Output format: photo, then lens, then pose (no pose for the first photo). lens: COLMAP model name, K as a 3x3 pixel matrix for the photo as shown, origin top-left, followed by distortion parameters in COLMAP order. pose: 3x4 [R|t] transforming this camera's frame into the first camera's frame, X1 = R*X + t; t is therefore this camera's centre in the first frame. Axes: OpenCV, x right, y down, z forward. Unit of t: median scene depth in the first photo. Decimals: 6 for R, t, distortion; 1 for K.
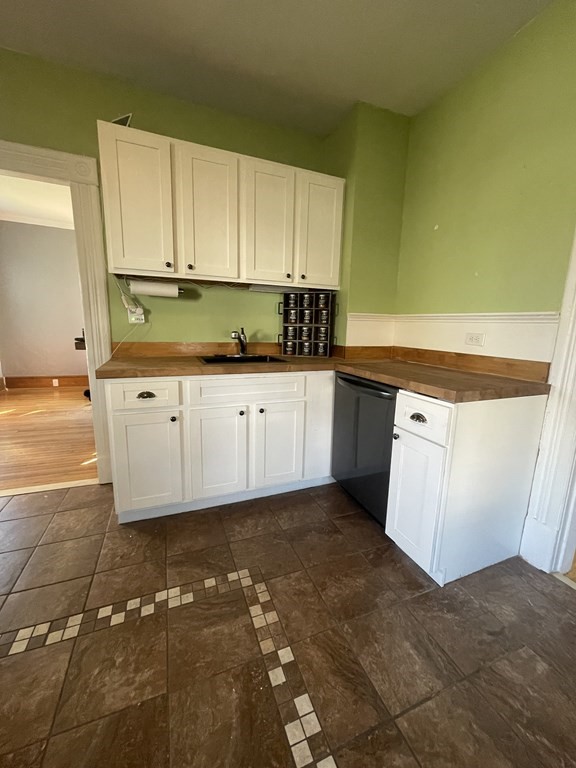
lens RADIAL K [[308.5, 0, 290.6], [0, 308.5, 383.8], [0, 0, 1]] dist [-0.004055, 0.000045]
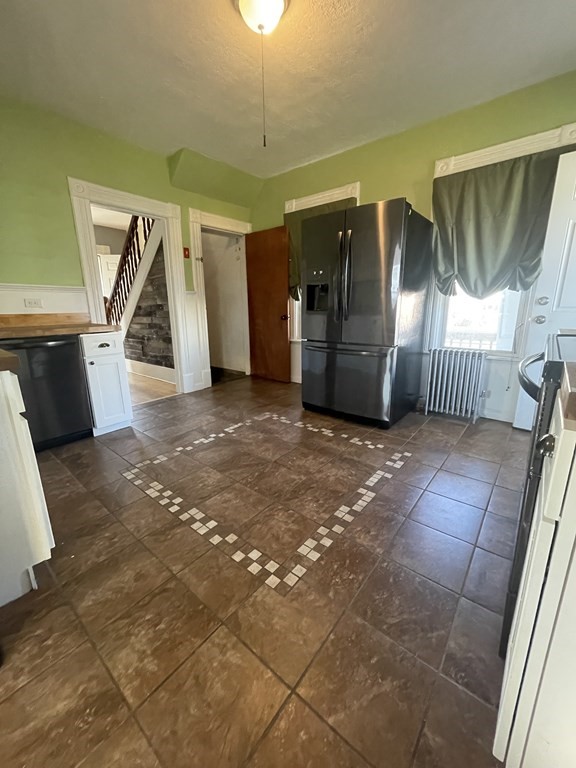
lens RADIAL K [[308.5, 0, 289.1], [0, 308.5, 380.9], [0, 0, 1]] dist [-0.004055, 0.000045]
pose [[-0.480829, -0.234806, 0.844790, -1.864067], [0.157598, 0.924642, 0.346700, -0.170138], [-0.862535, 0.299840, -0.407590, 0.949372]]
